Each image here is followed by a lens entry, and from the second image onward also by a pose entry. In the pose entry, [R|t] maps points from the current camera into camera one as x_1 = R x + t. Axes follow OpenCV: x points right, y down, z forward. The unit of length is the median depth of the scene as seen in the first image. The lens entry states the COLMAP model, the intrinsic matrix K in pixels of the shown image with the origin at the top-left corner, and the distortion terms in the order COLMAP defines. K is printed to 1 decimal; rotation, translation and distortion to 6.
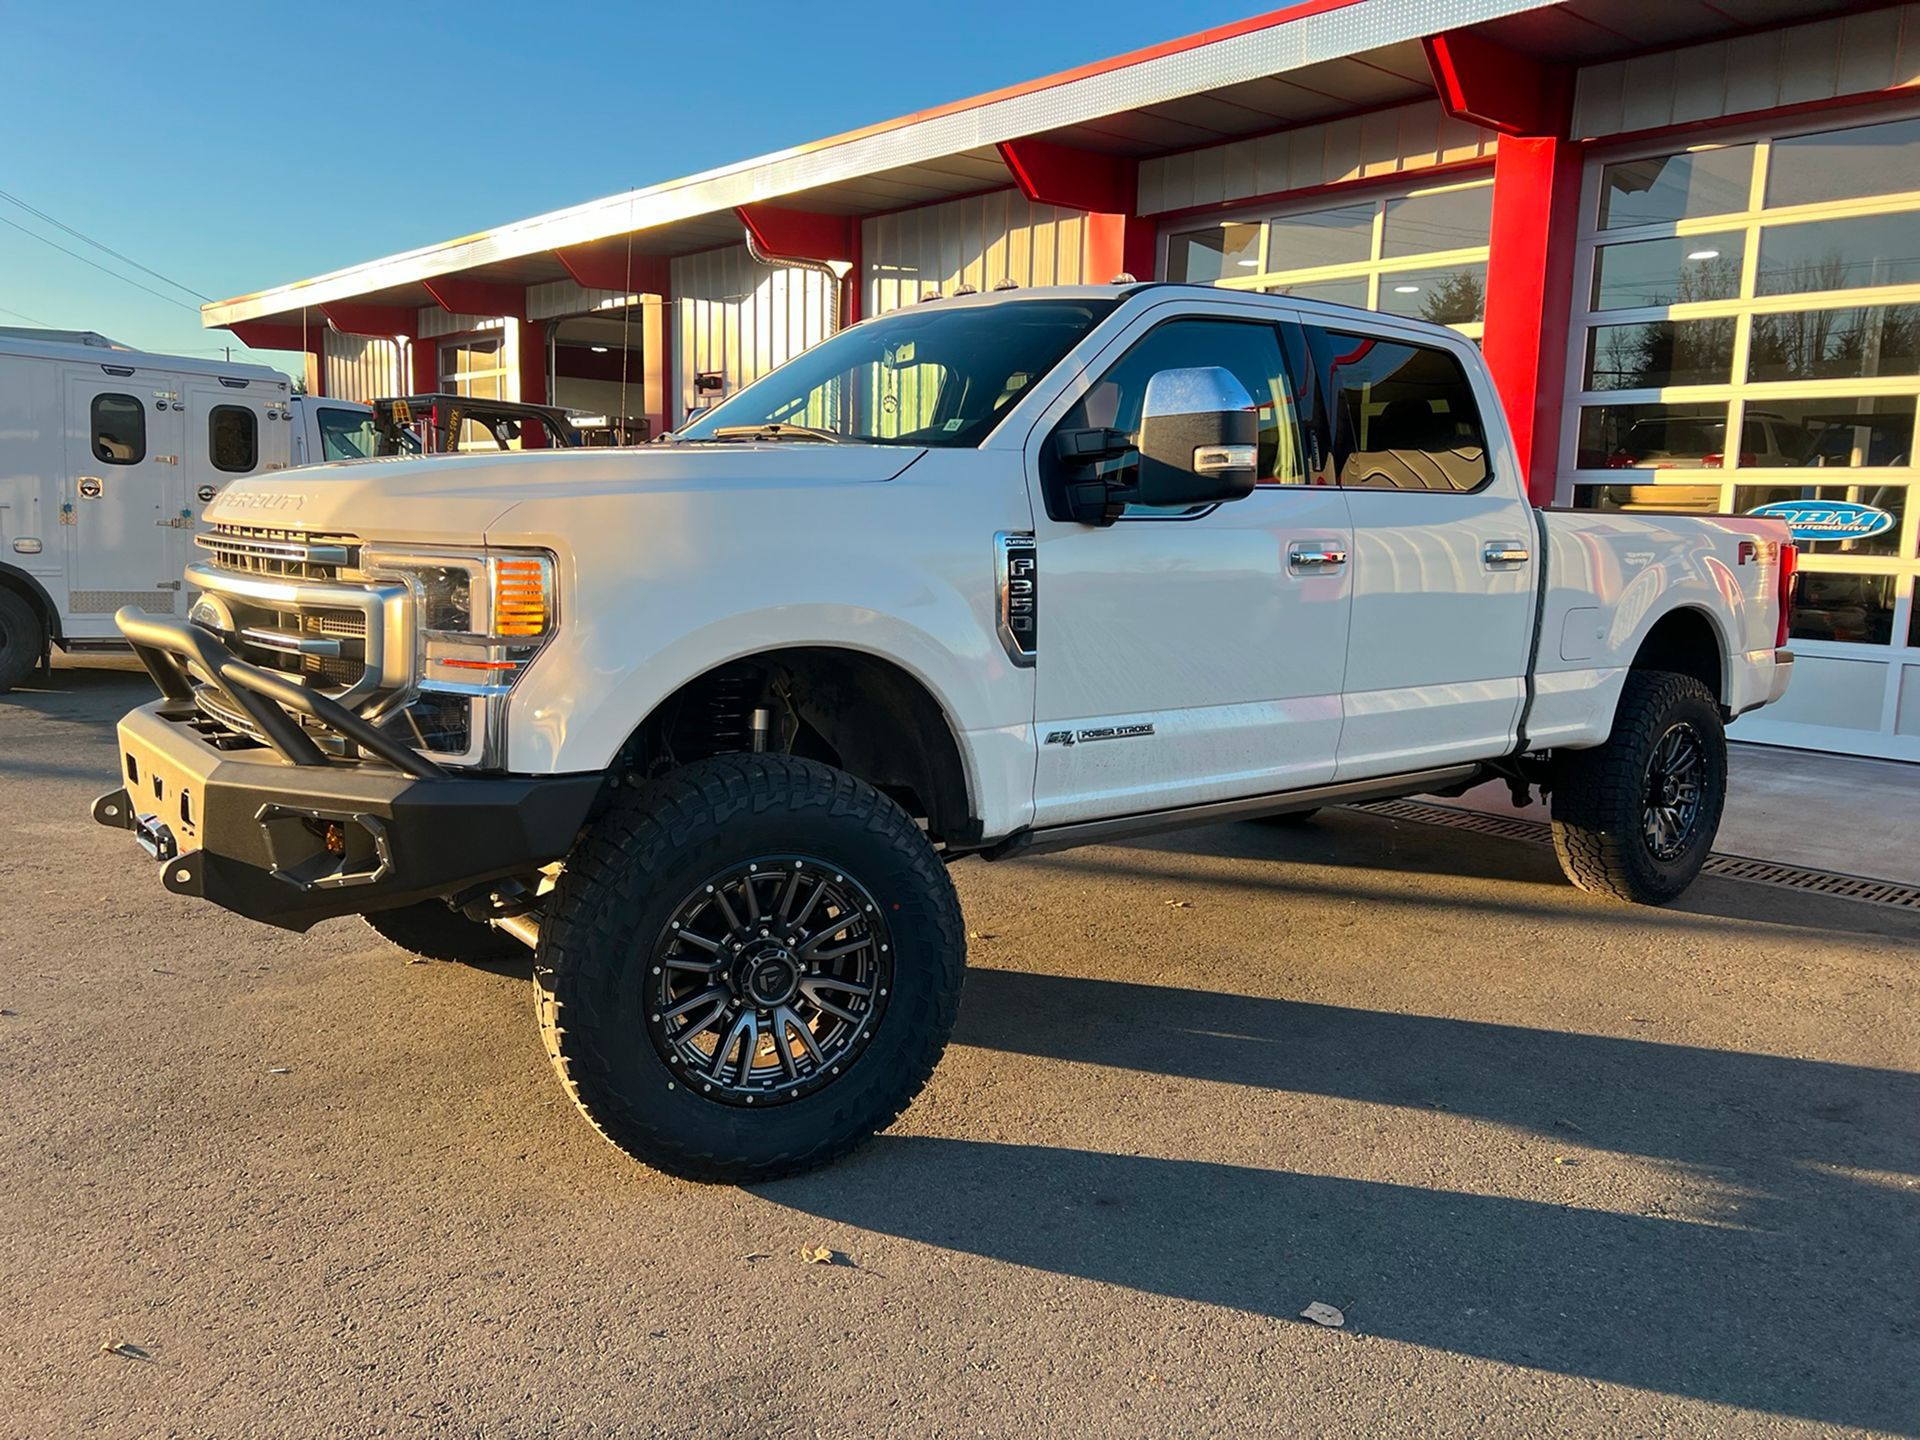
lens RADIAL K [[1474.5, 0, 960.0], [0, 1474.5, 720.0], [0, 0, 1]] dist [0.043115, -0.040259]
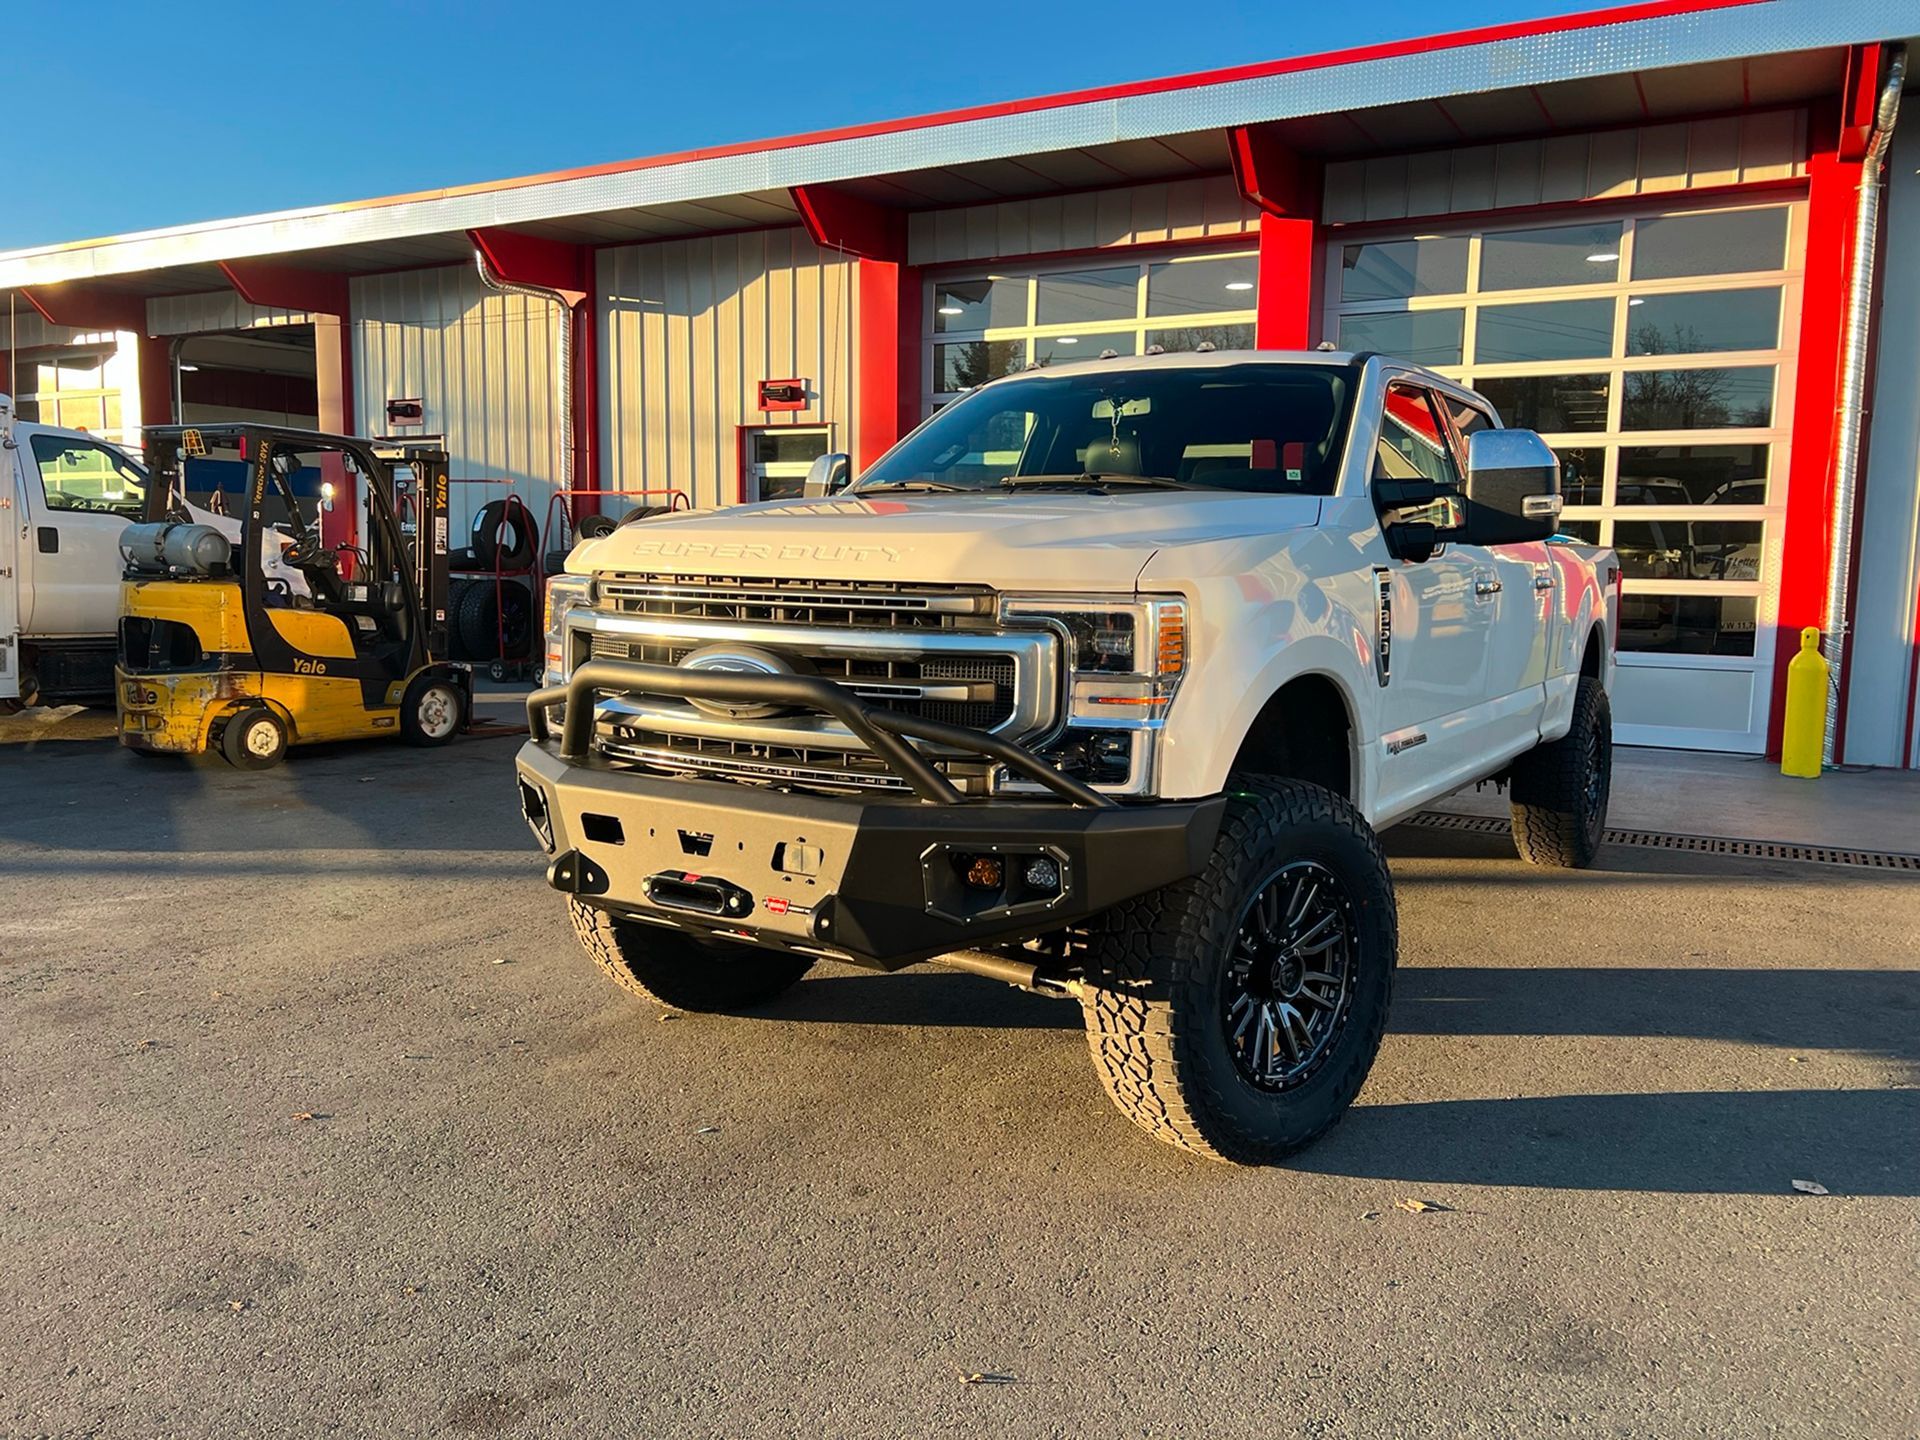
lens RADIAL K [[1474.5, 0, 960.0], [0, 1474.5, 720.0], [0, 0, 1]] dist [0.043115, -0.040259]
pose [[0.946544, -0.046549, 0.319199, -0.255253], [0.052960, 0.998531, -0.011430, -0.005800], [-0.318198, 0.027723, 0.947619, 0.006566]]
